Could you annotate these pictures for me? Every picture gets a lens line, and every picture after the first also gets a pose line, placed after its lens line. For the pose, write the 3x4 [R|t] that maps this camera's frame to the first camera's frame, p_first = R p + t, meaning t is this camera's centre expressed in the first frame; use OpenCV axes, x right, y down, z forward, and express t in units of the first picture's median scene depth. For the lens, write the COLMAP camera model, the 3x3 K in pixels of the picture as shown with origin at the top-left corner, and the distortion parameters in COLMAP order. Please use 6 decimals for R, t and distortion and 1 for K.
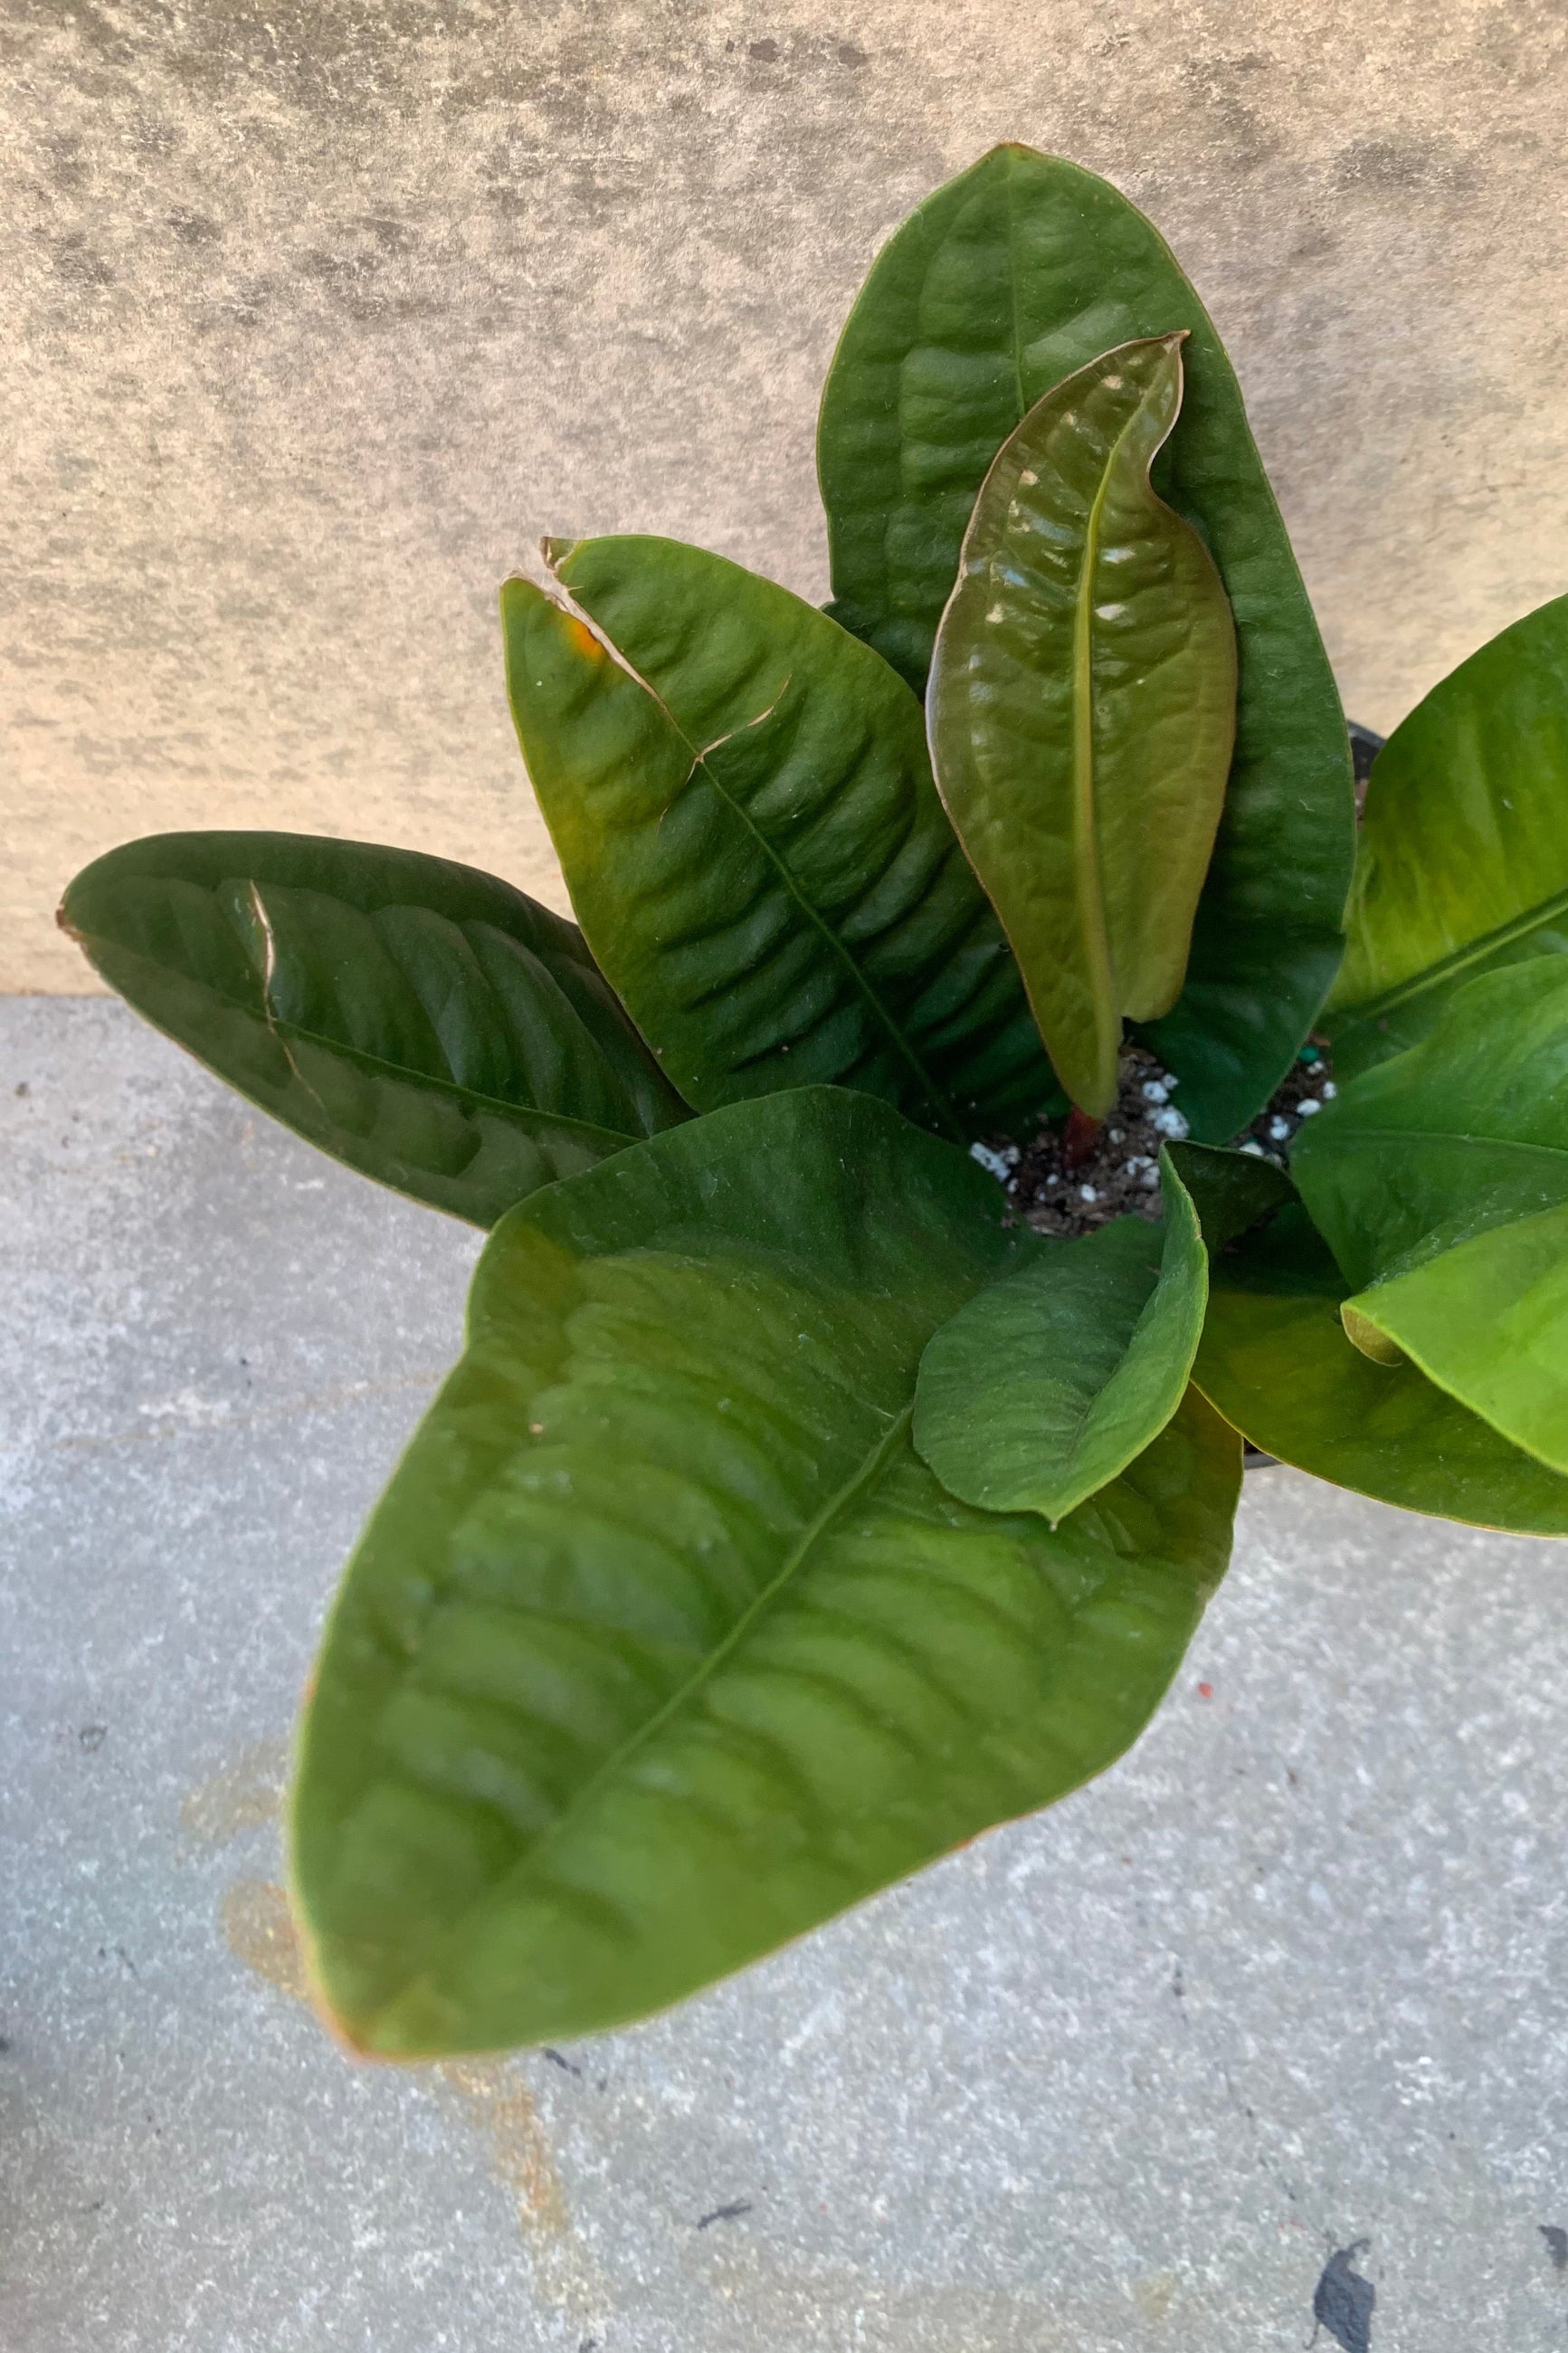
lens RADIAL K [[1866.9, 0, 875.2], [0, 1866.9, 1236.1], [0, 0, 1]] dist [-0.026755, 0.008831]
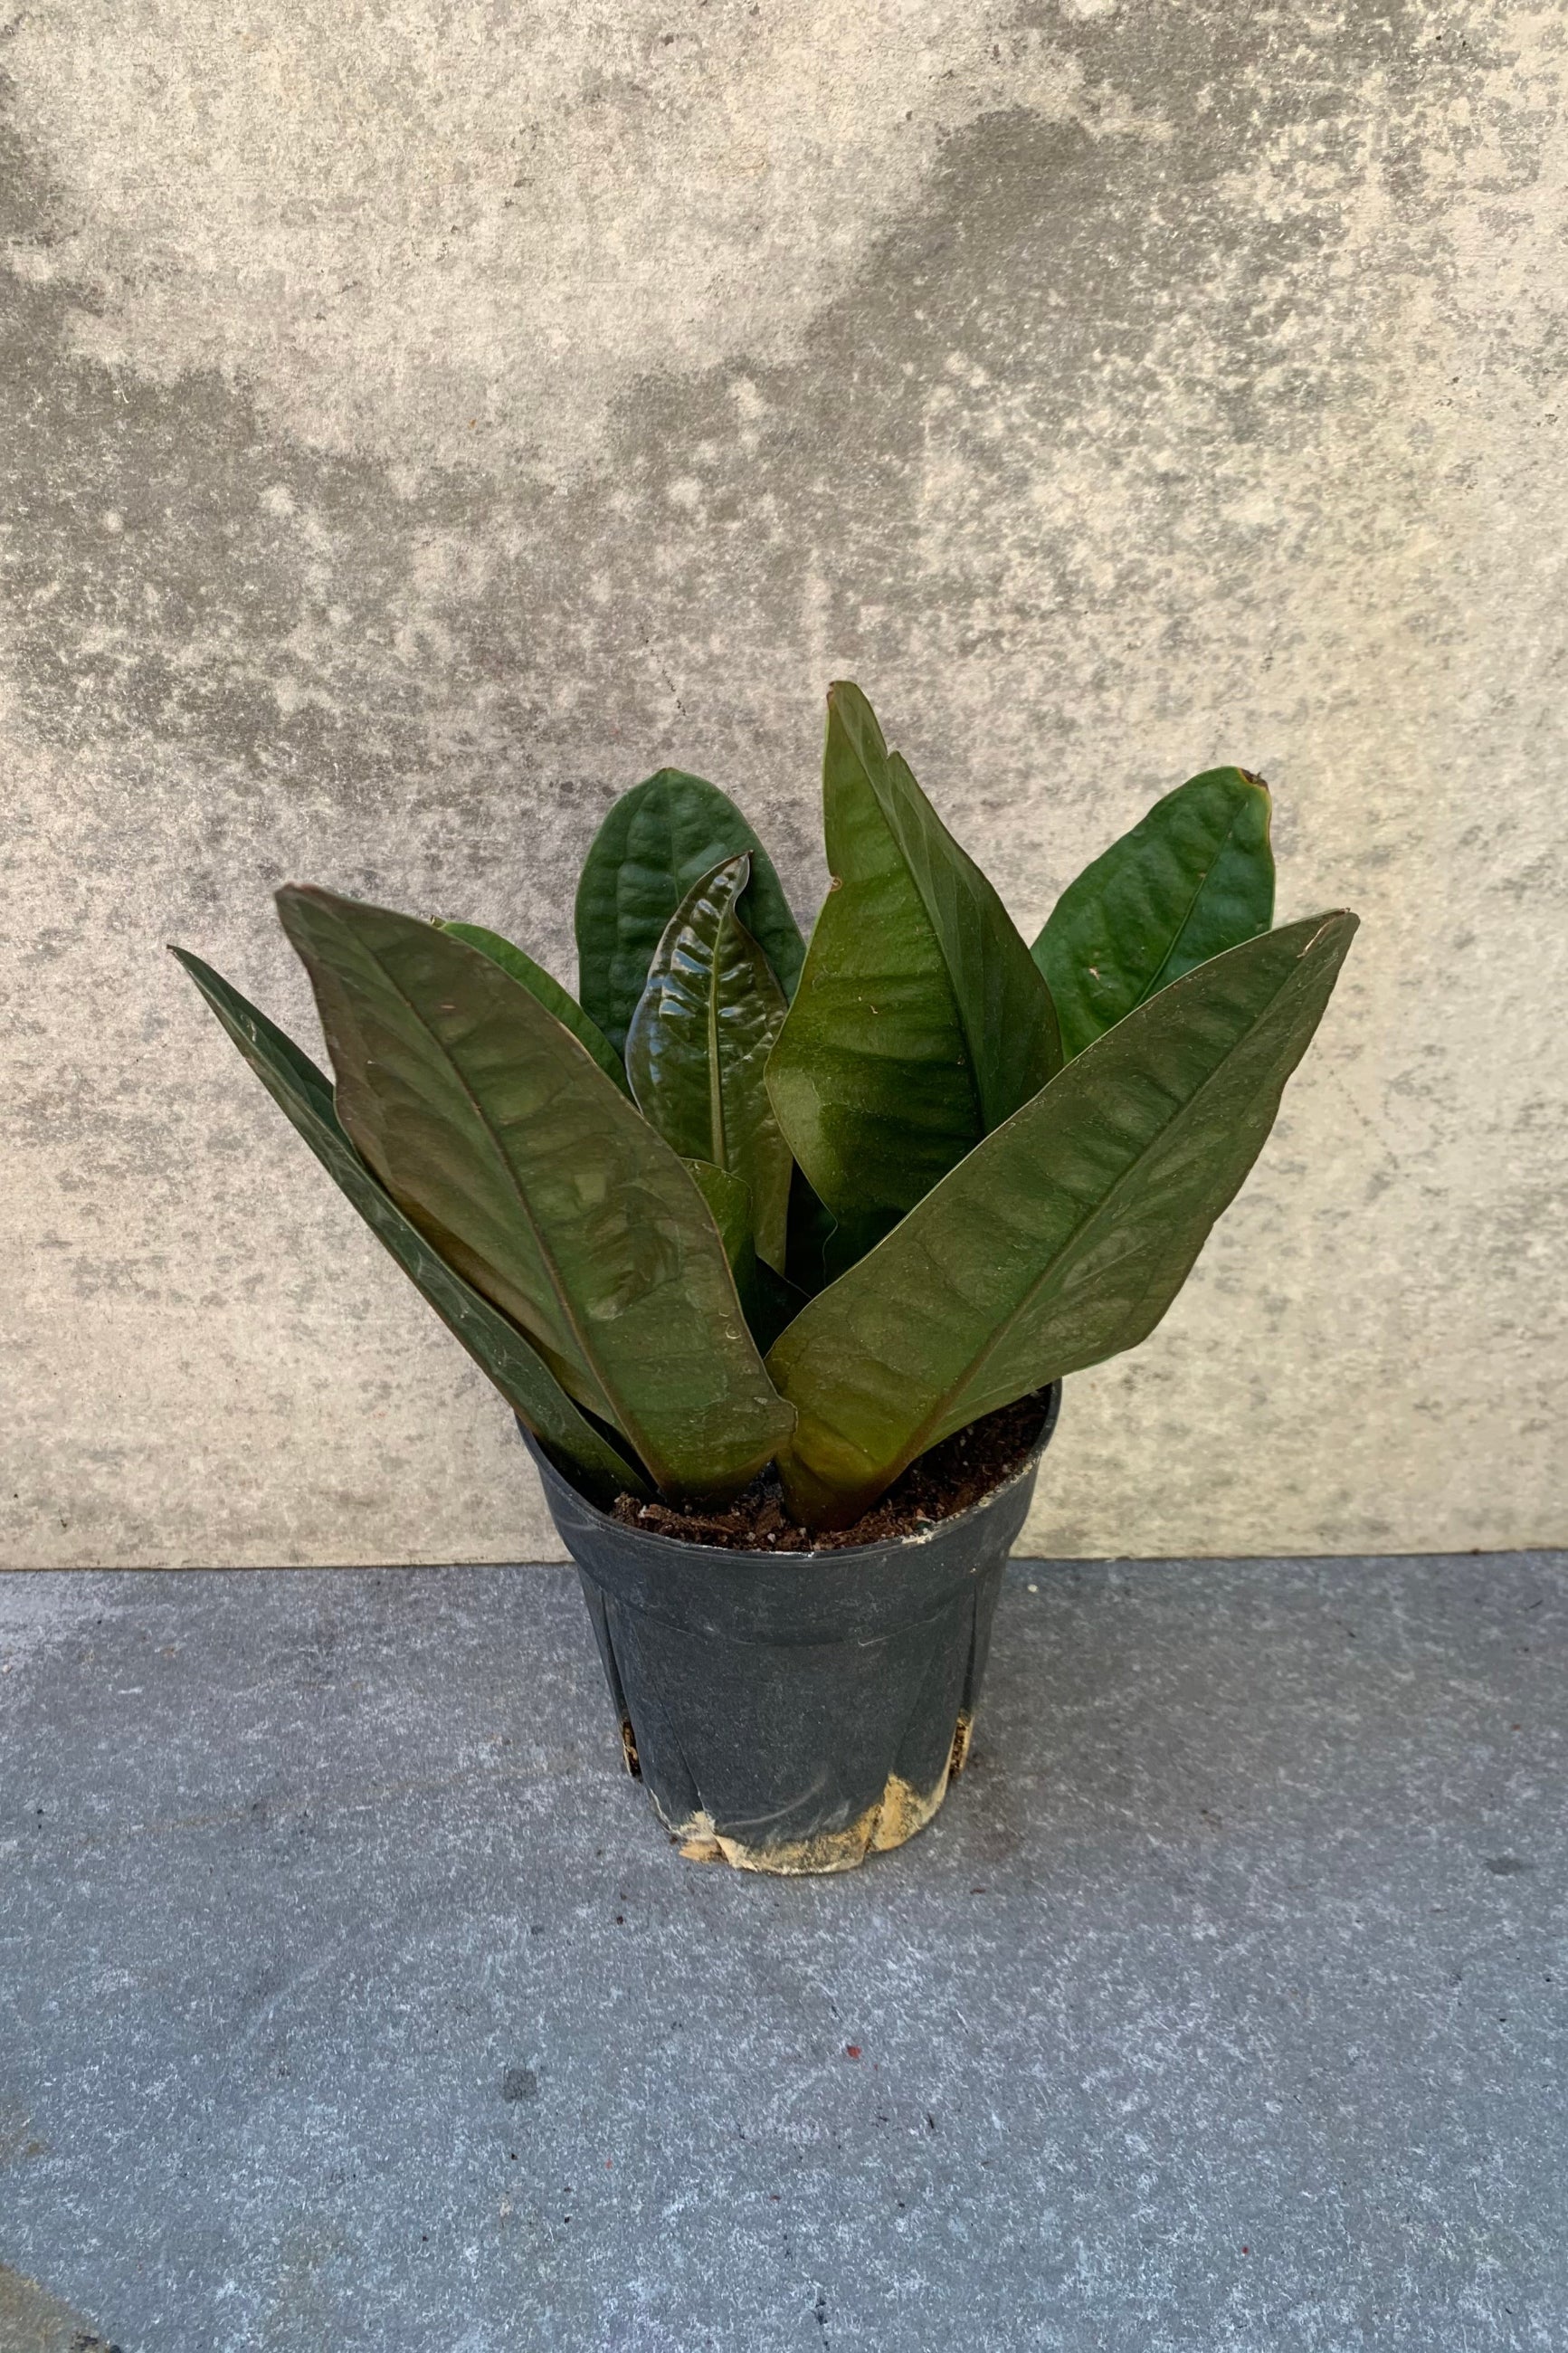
lens RADIAL K [[1912.7, 0, 805.3], [0, 1912.7, 1176.6], [0, 0, 1]] dist [0.006489, -0.013530]
pose [[0.998457, 0.047133, 0.029348, 0.103247], [-0.015299, 0.741651, -0.670612, 0.706480], [-0.053374, 0.669128, 0.741228, -0.212372]]
